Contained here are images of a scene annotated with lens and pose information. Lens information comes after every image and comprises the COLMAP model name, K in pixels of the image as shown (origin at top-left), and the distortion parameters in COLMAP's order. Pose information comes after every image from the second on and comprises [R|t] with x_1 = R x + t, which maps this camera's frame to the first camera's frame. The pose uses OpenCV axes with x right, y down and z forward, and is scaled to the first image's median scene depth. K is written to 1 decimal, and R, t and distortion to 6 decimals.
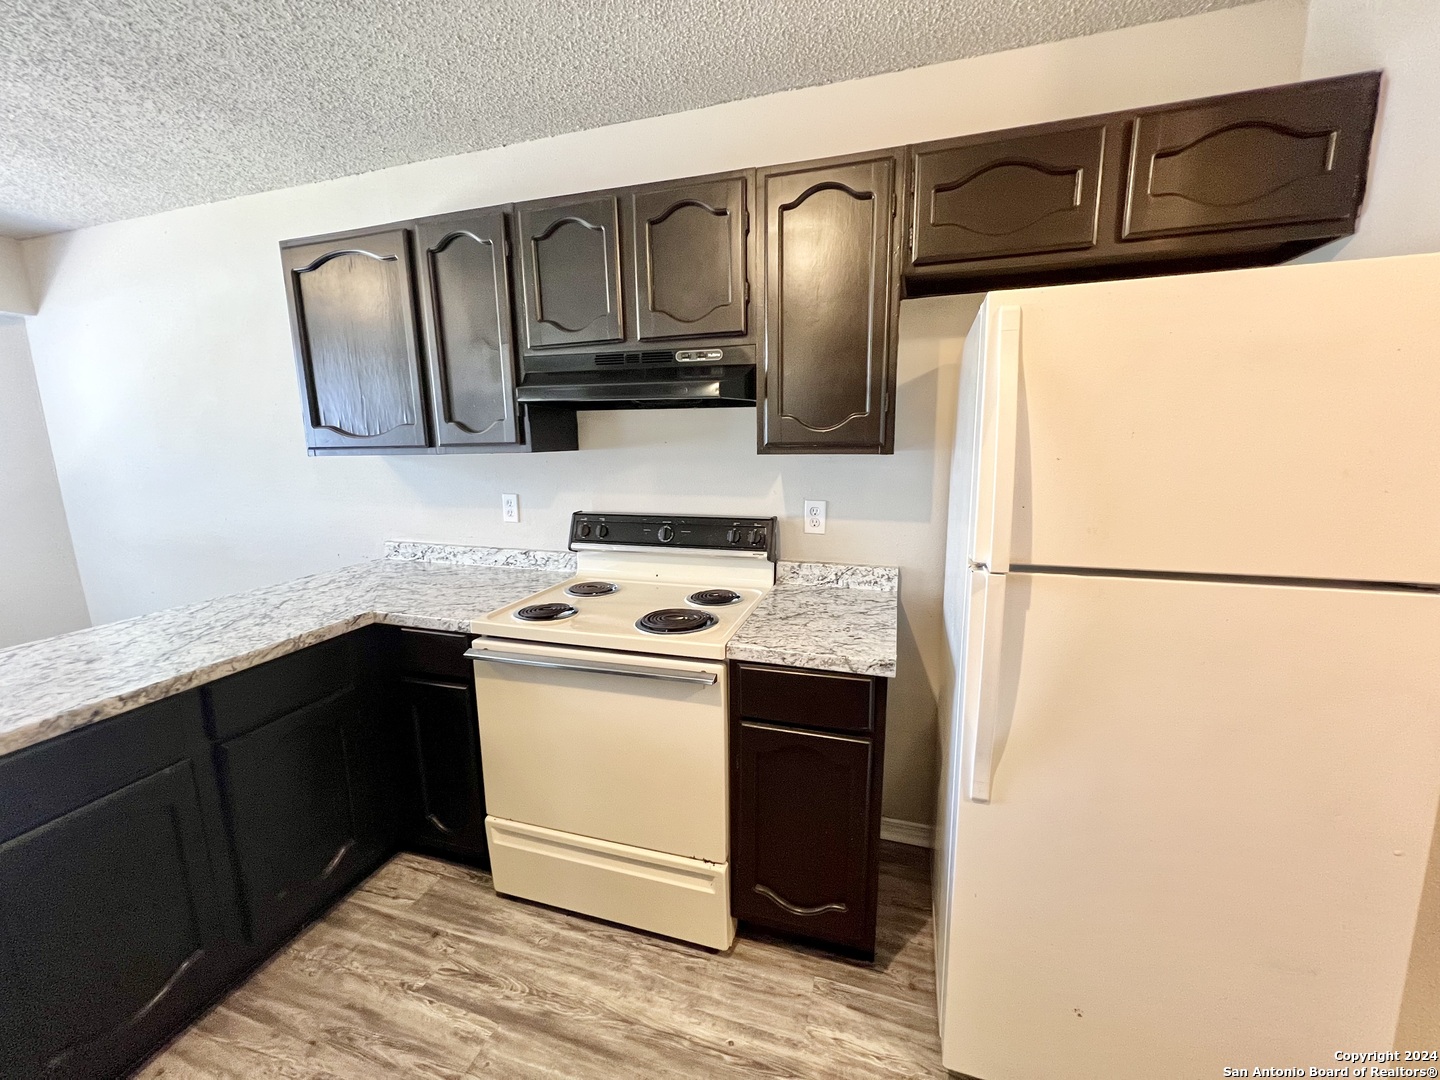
lens RADIAL K [[579.3, 0, 719.0], [0, 579.3, 536.6], [0, 0, 1]] dist [-0.000022, 0.000040]
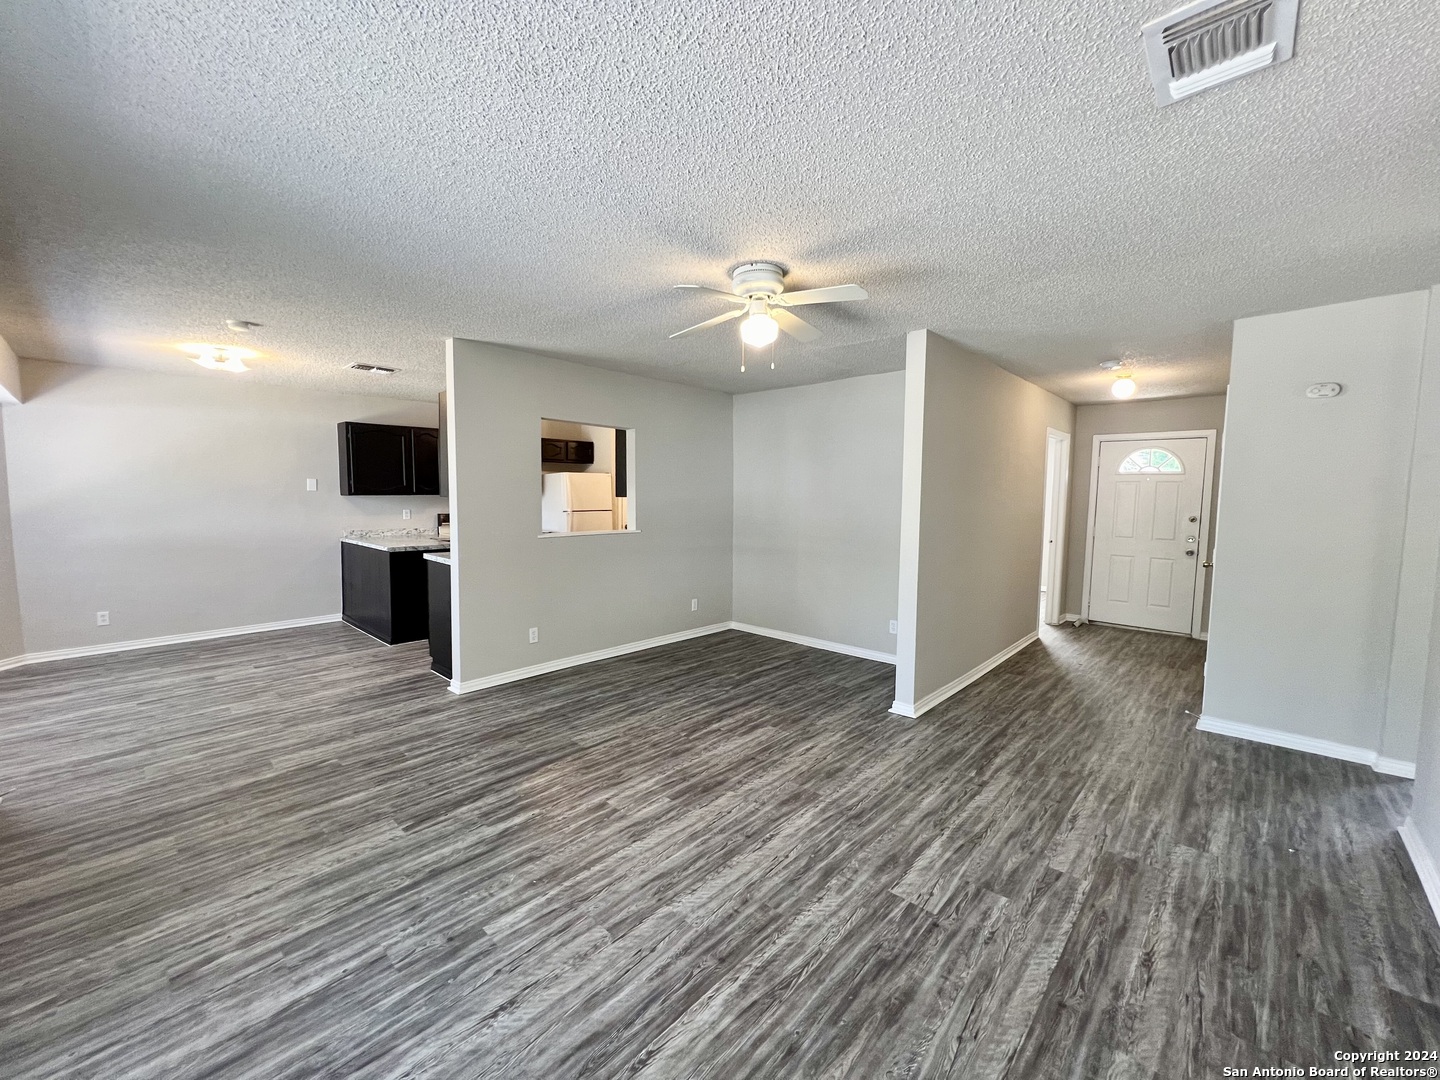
lens RADIAL K [[575.1, 0, 719.5], [0, 575.1, 545.6], [0, 0, 1]] dist [-0.002344, 0.000622]
pose [[0.431014, -0.067865, 0.899790, -3.034112], [0.141305, 0.989942, 0.006978, 0.408409], [-0.891213, 0.124137, 0.436268, -2.167569]]
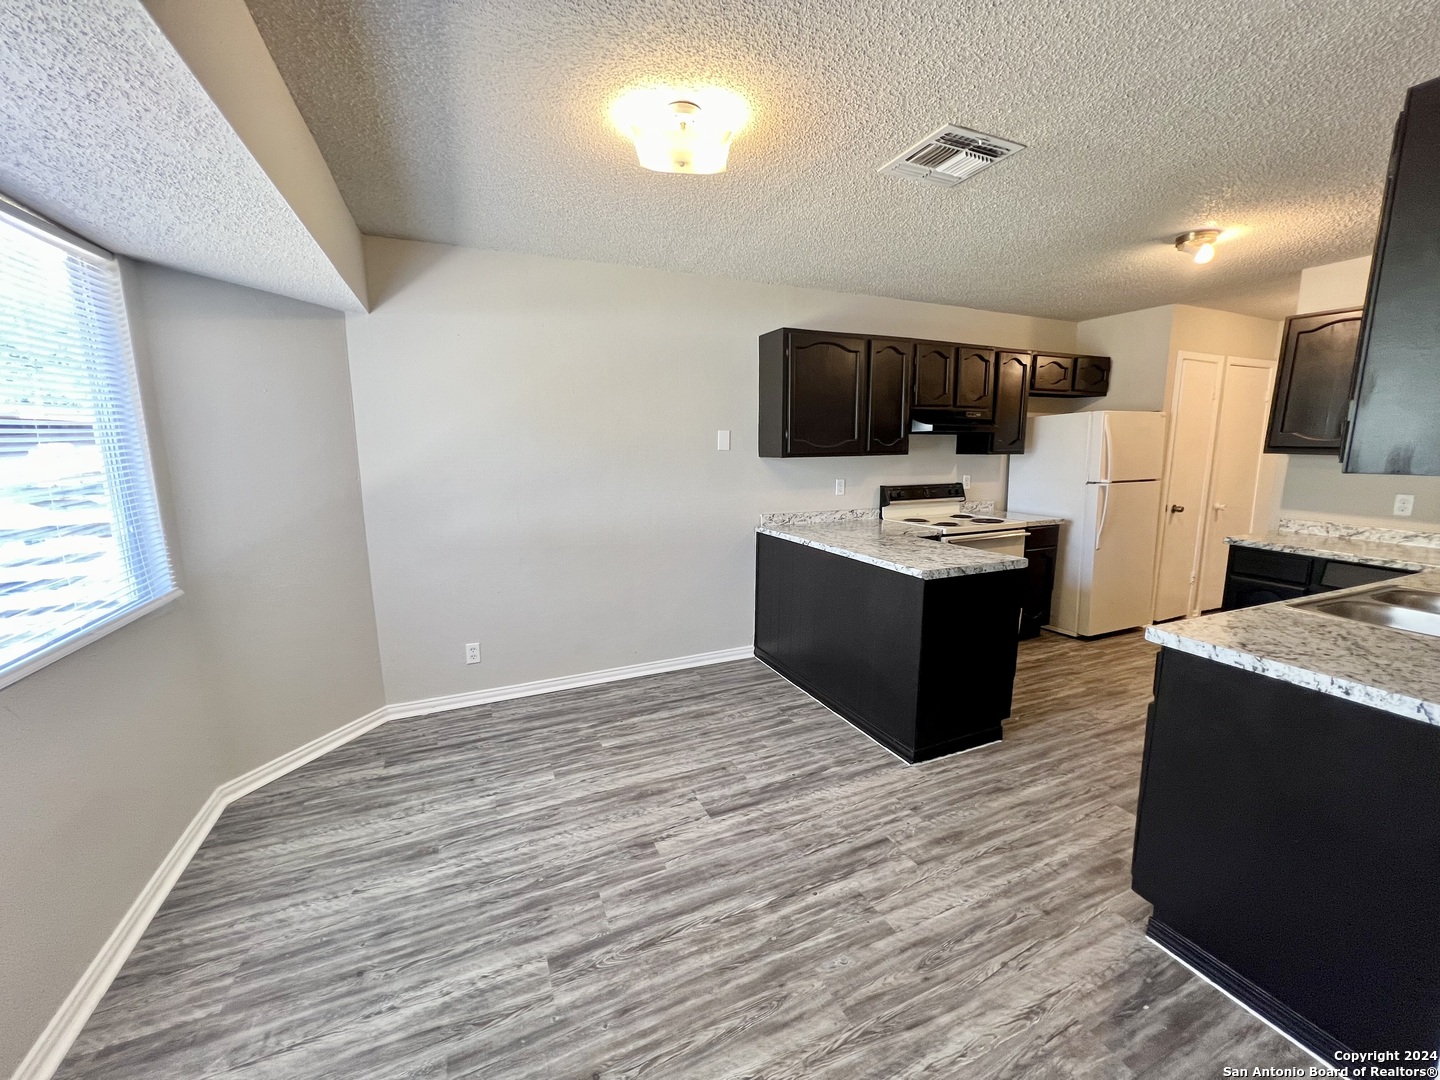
lens RADIAL K [[575.1, 0, 716.0], [0, 575.1, 535.8], [0, 0, 1]] dist [-0.002344, 0.000622]
pose [[0.747891, -0.096041, 0.656837, -2.407660], [0.109176, 0.993801, 0.021000, 0.026974], [-0.654782, 0.056005, 0.753740, -0.087698]]
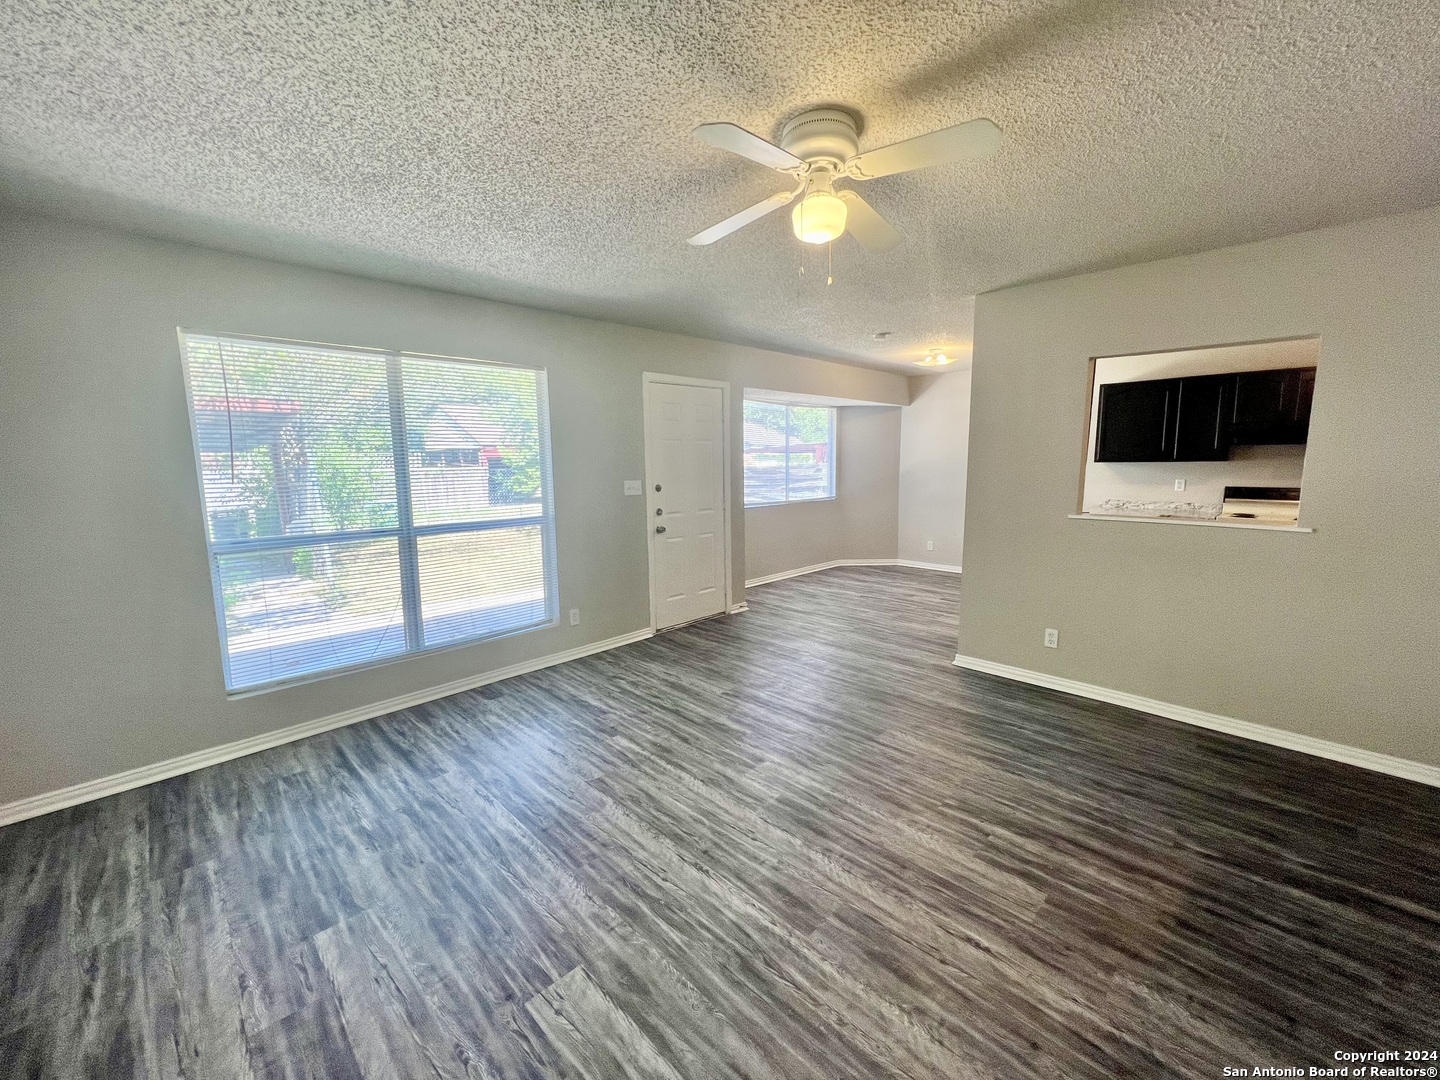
lens RADIAL K [[575.1, 0, 717.4], [0, 575.1, 544.2], [0, 0, 1]] dist [-0.002344, 0.000622]
pose [[0.885220, 0.074485, -0.459171, -1.259964], [-0.083117, 0.996539, 0.001417, 0.466128], [0.457688, 0.036911, 0.888347, -2.638917]]
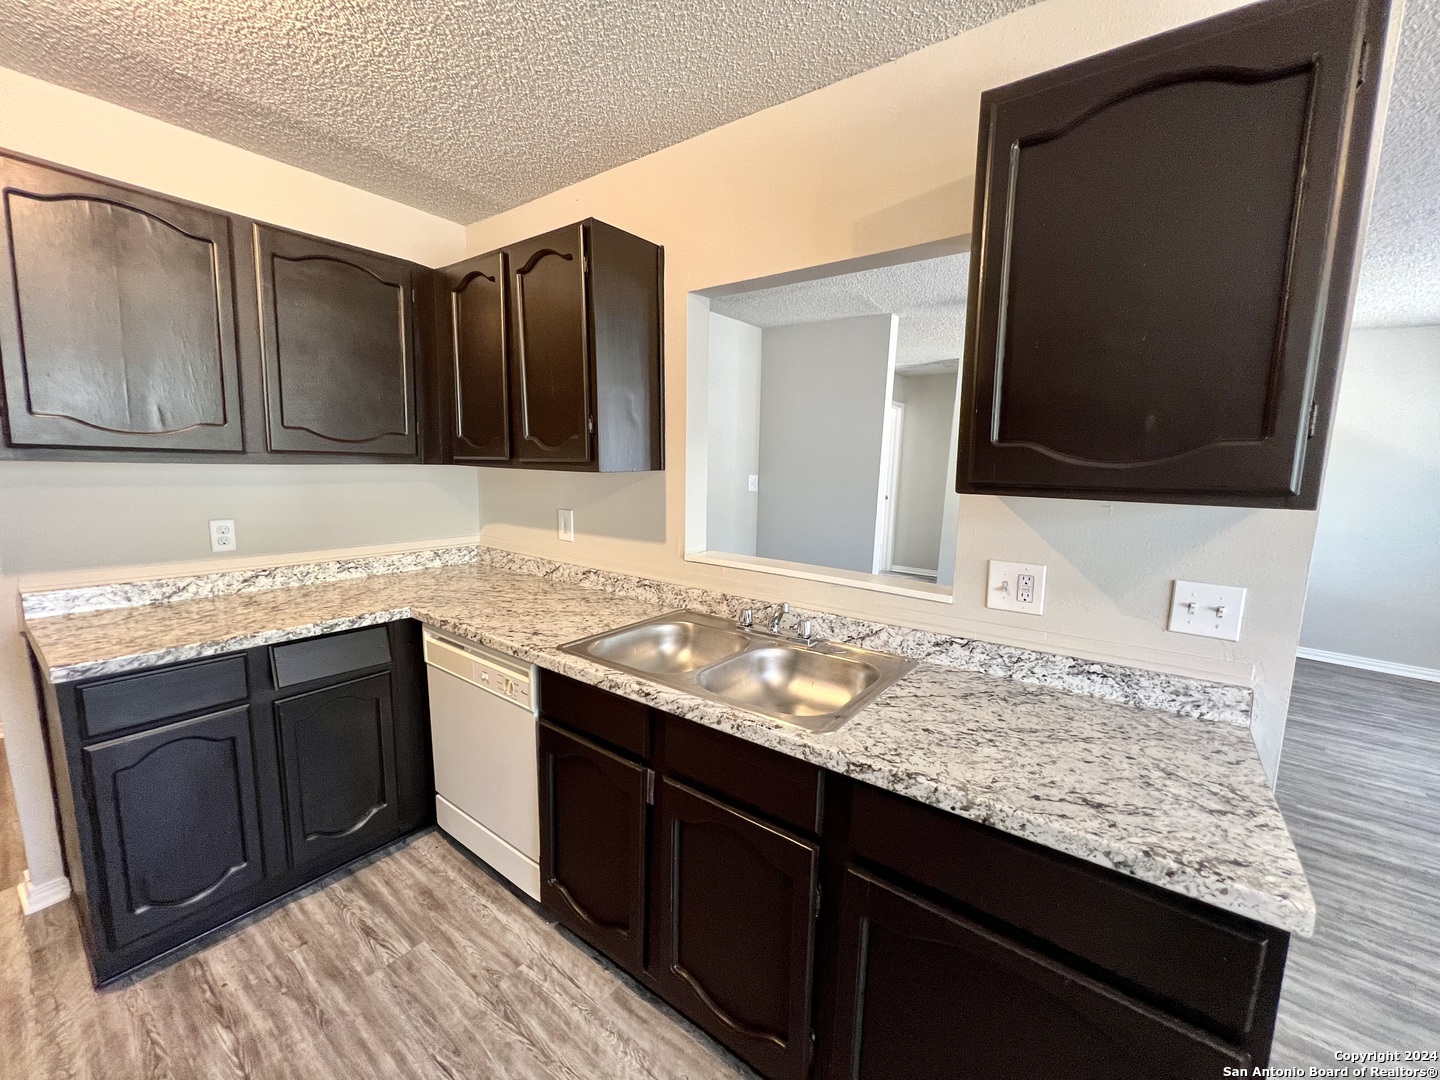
lens RADIAL K [[579.3, 0, 721.1], [0, 579.3, 533.2], [0, 0, 1]] dist [-0.000022, 0.000040]
pose [[-0.942313, -0.056572, 0.329917, -1.012849], [0.044045, 0.956090, 0.289744, -0.102046], [-0.331822, 0.287561, -0.898445, 0.577688]]
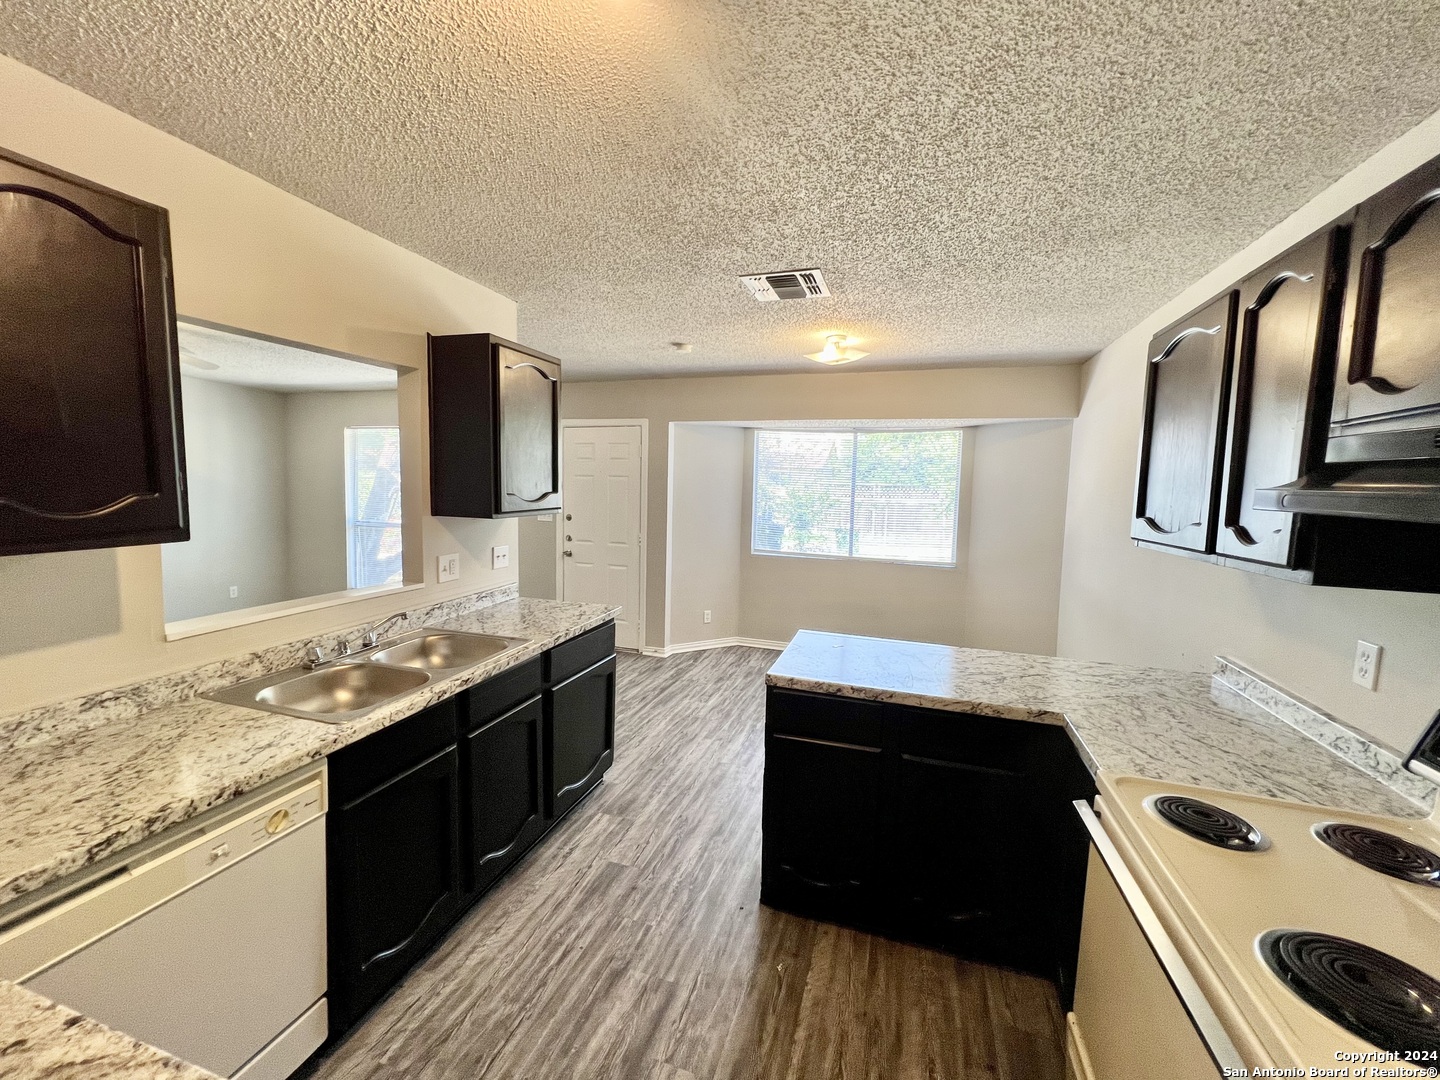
lens RADIAL K [[579.3, 0, 713.2], [0, 579.3, 535.2], [0, 0, 1]] dist [-0.000022, 0.000040]
pose [[-0.018859, 0.099887, -0.994820, 0.342437], [-0.197749, 0.974969, 0.101643, -0.145090], [0.980071, 0.198641, 0.001365, 0.379616]]
